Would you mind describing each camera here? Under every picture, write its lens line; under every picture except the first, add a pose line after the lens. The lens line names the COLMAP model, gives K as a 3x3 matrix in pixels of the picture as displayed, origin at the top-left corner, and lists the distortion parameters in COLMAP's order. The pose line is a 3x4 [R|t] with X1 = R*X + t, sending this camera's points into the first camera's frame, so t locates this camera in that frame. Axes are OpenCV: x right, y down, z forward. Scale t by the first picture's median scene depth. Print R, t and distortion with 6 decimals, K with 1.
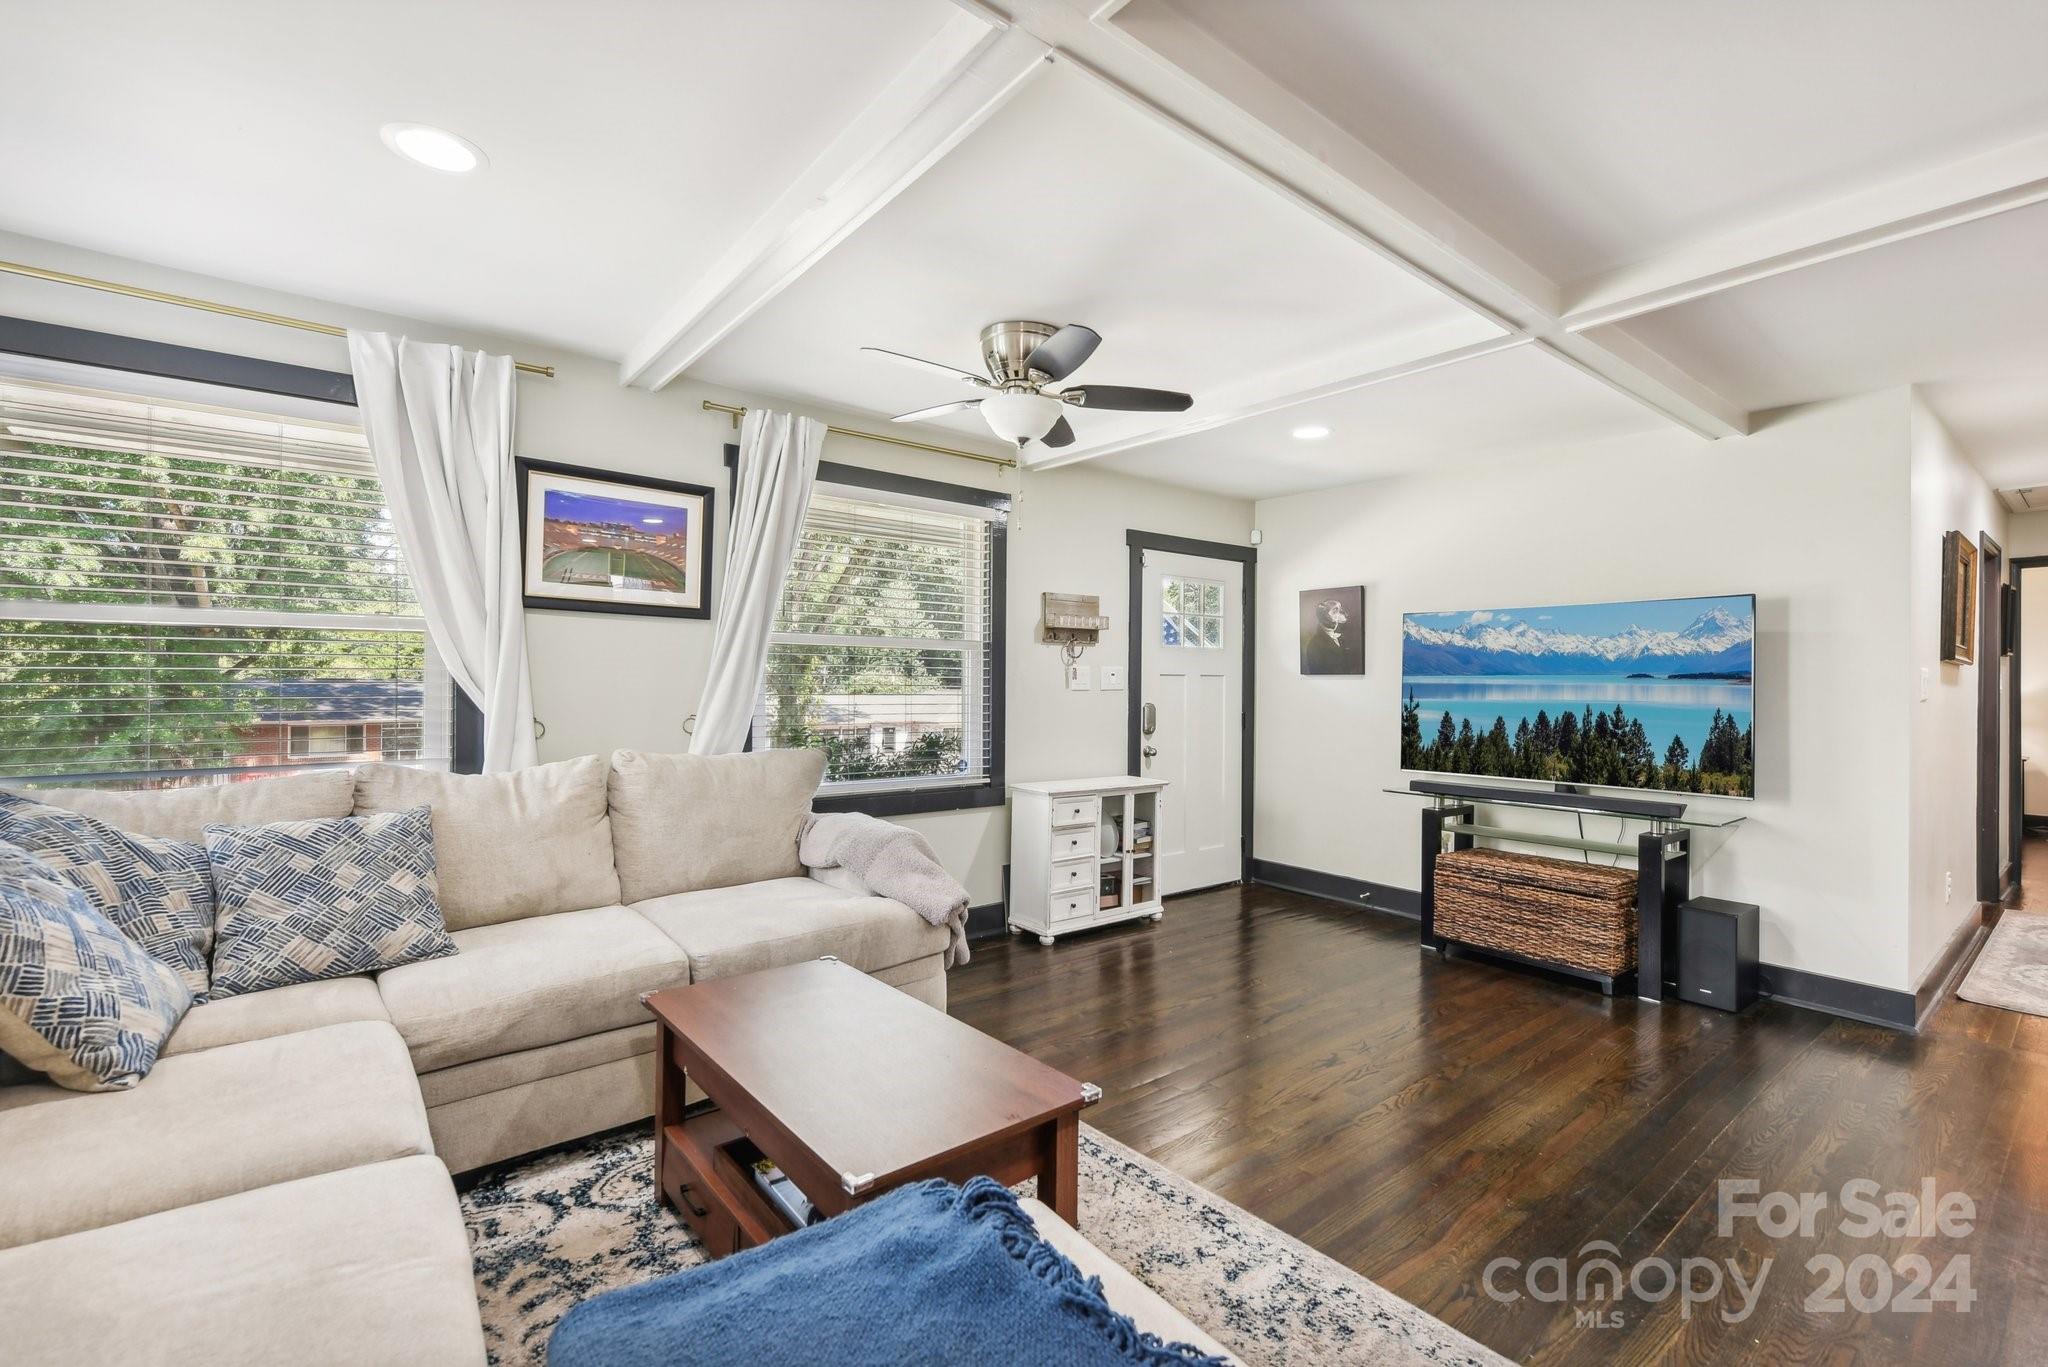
lens RADIAL K [[887.9, 0, 1023.2], [0, 887.9, 670.5], [0, 0, 1]] dist [-0.002840, -0.000555]
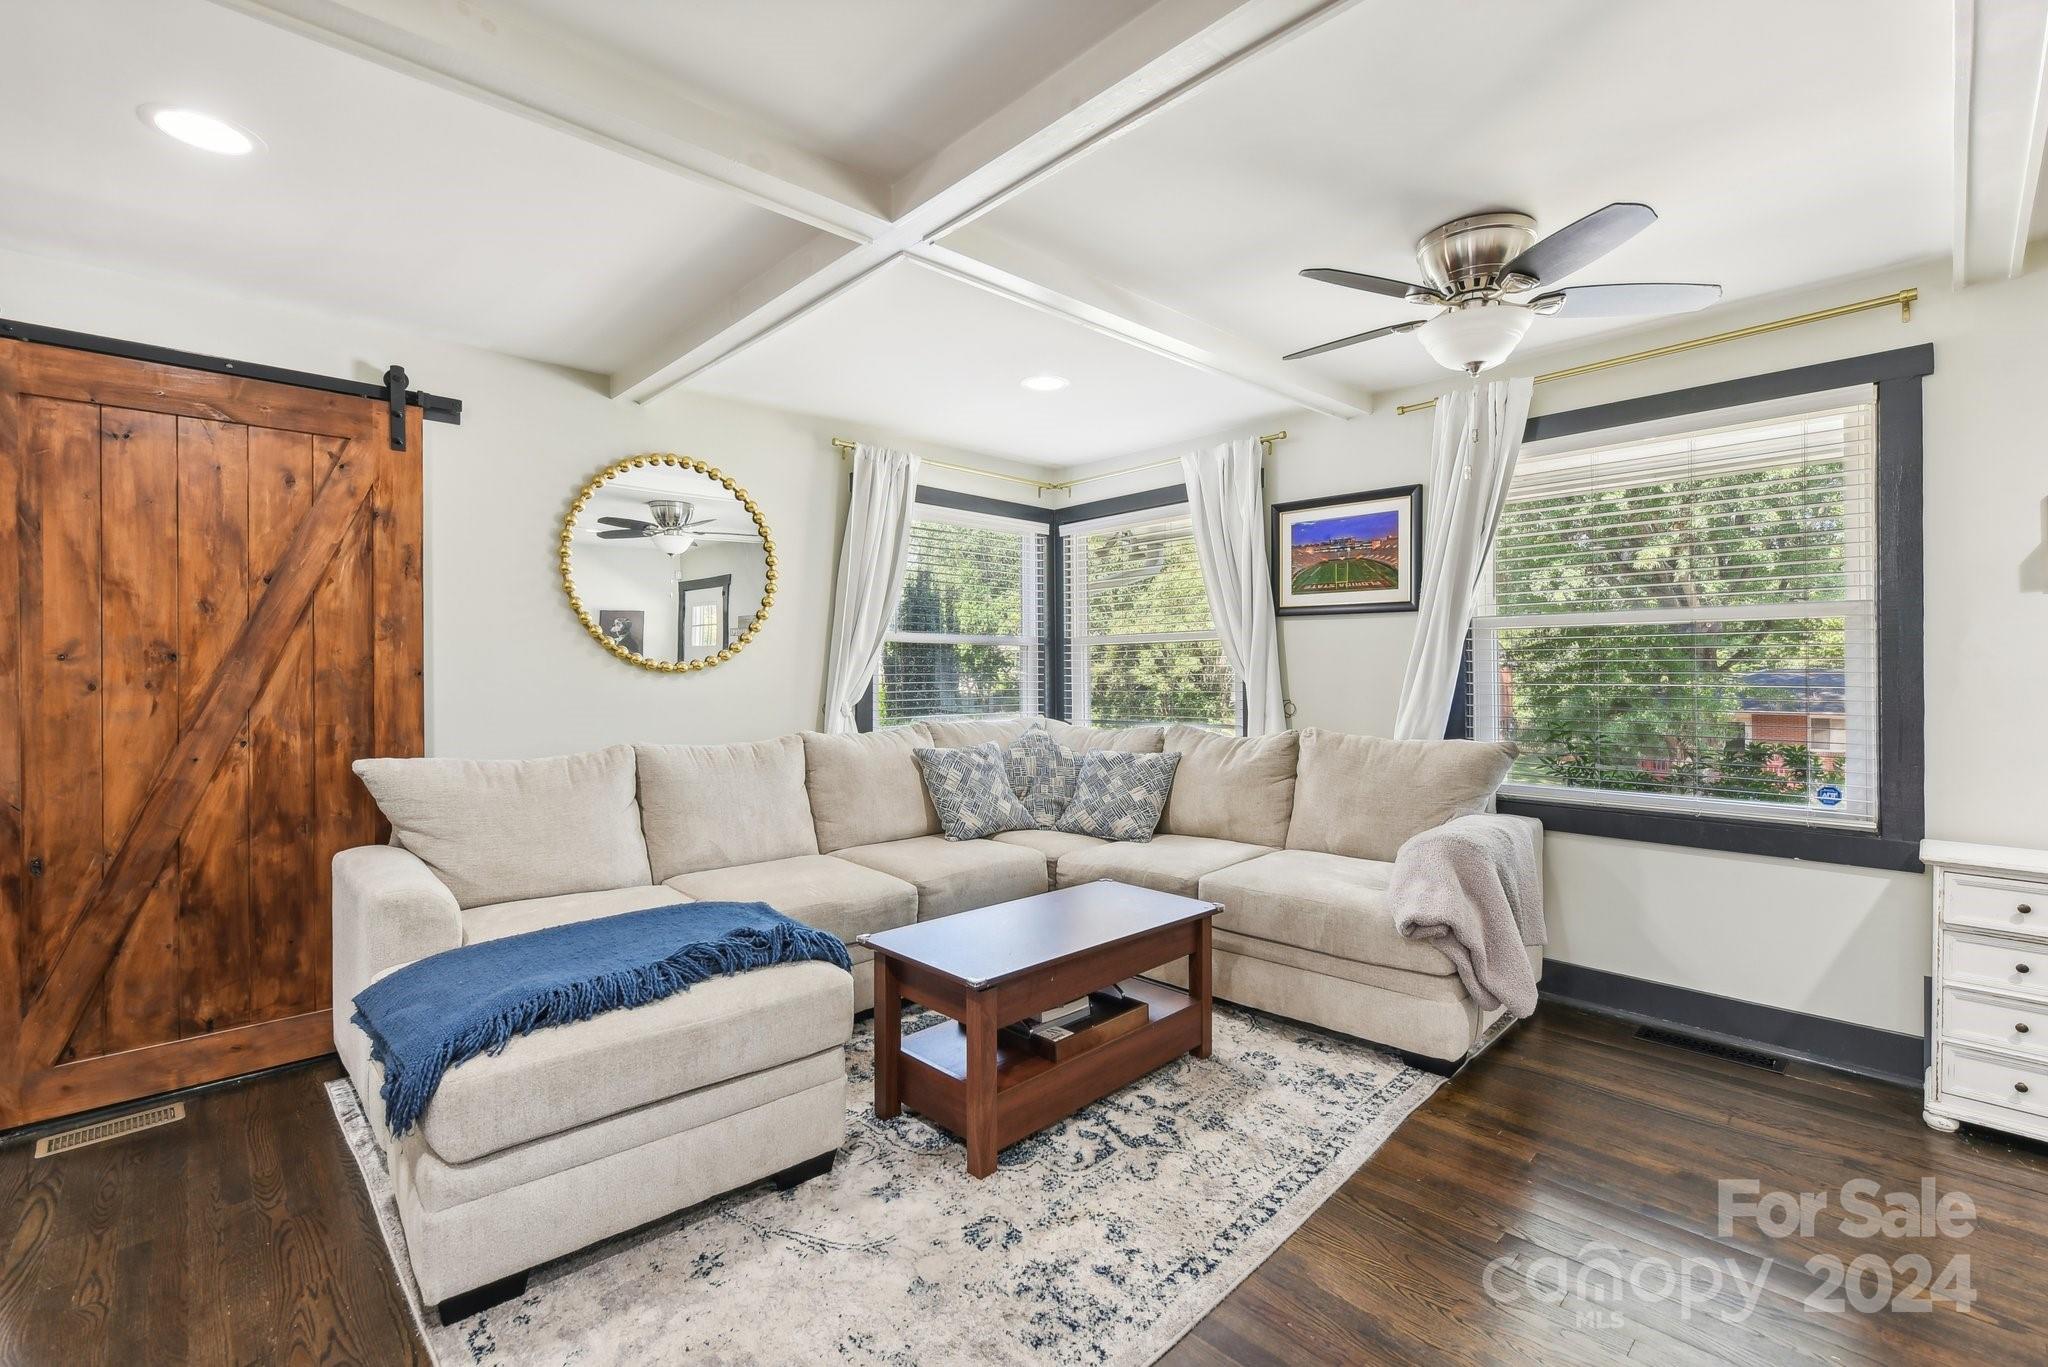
lens RADIAL K [[887.9, 0, 1024.8], [0, 887.9, 671.9], [0, 0, 1]] dist [-0.002840, -0.000555]
pose [[0.079320, -0.009540, -0.996804, 0.633226], [0.019361, 0.999780, -0.008028, 0.012926], [0.996661, -0.018663, 0.079487, 0.442158]]
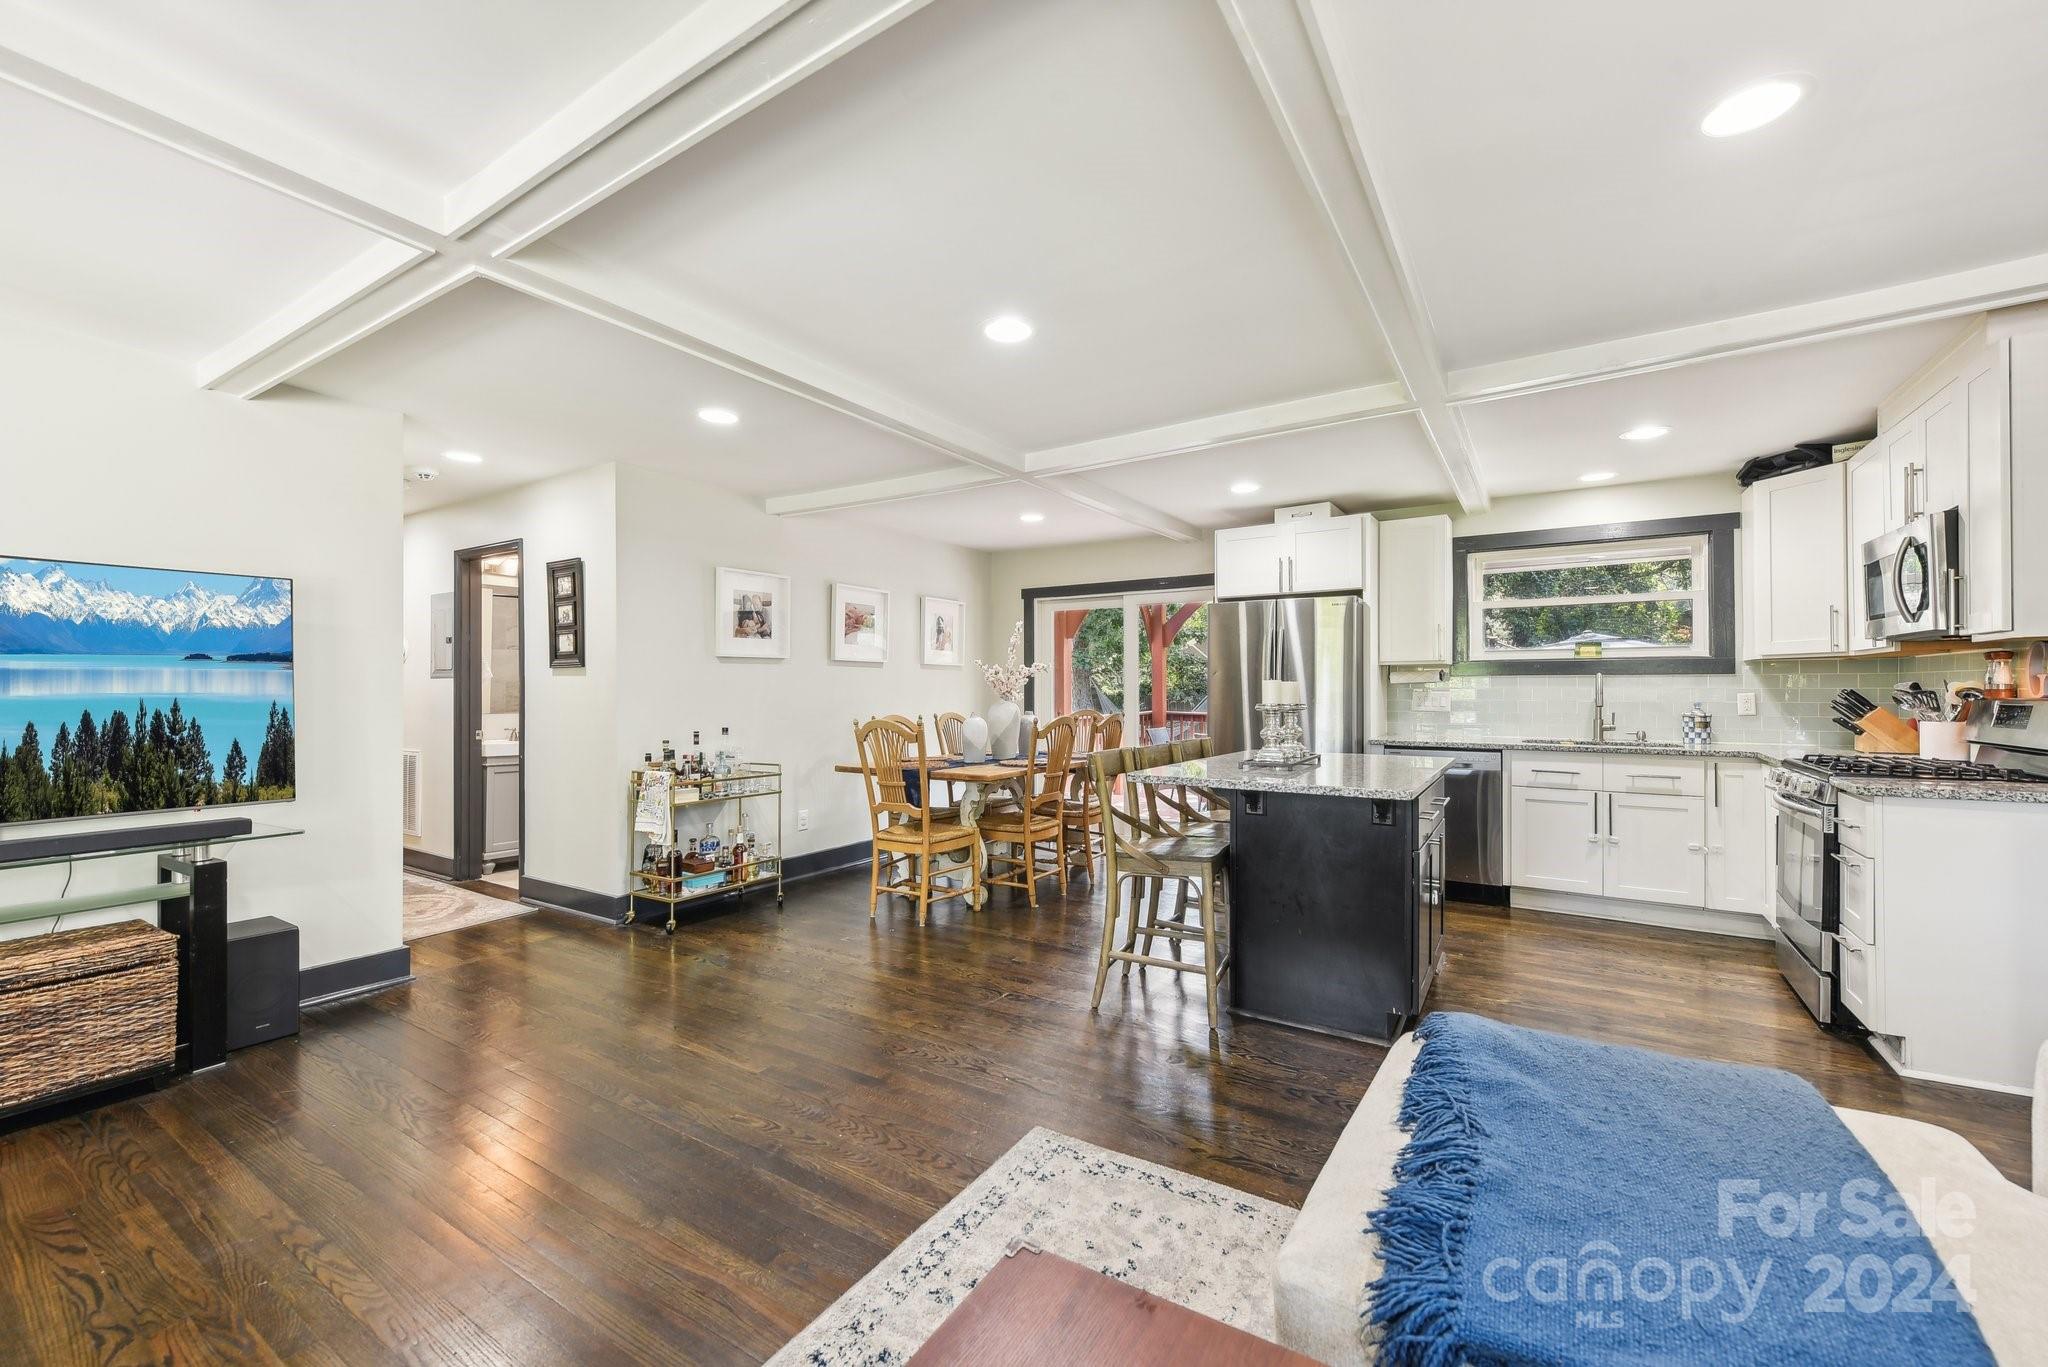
lens RADIAL K [[823.2, 0, 1011.8], [0, 823.2, 691.6], [0, 0, 1]] dist [0.006069, -0.001717]
pose [[-0.313865, -0.009162, 0.949423, -0.226301], [-0.013744, 0.999893, 0.005105, 0.018384], [-0.949368, -0.011447, -0.313957, 0.557319]]
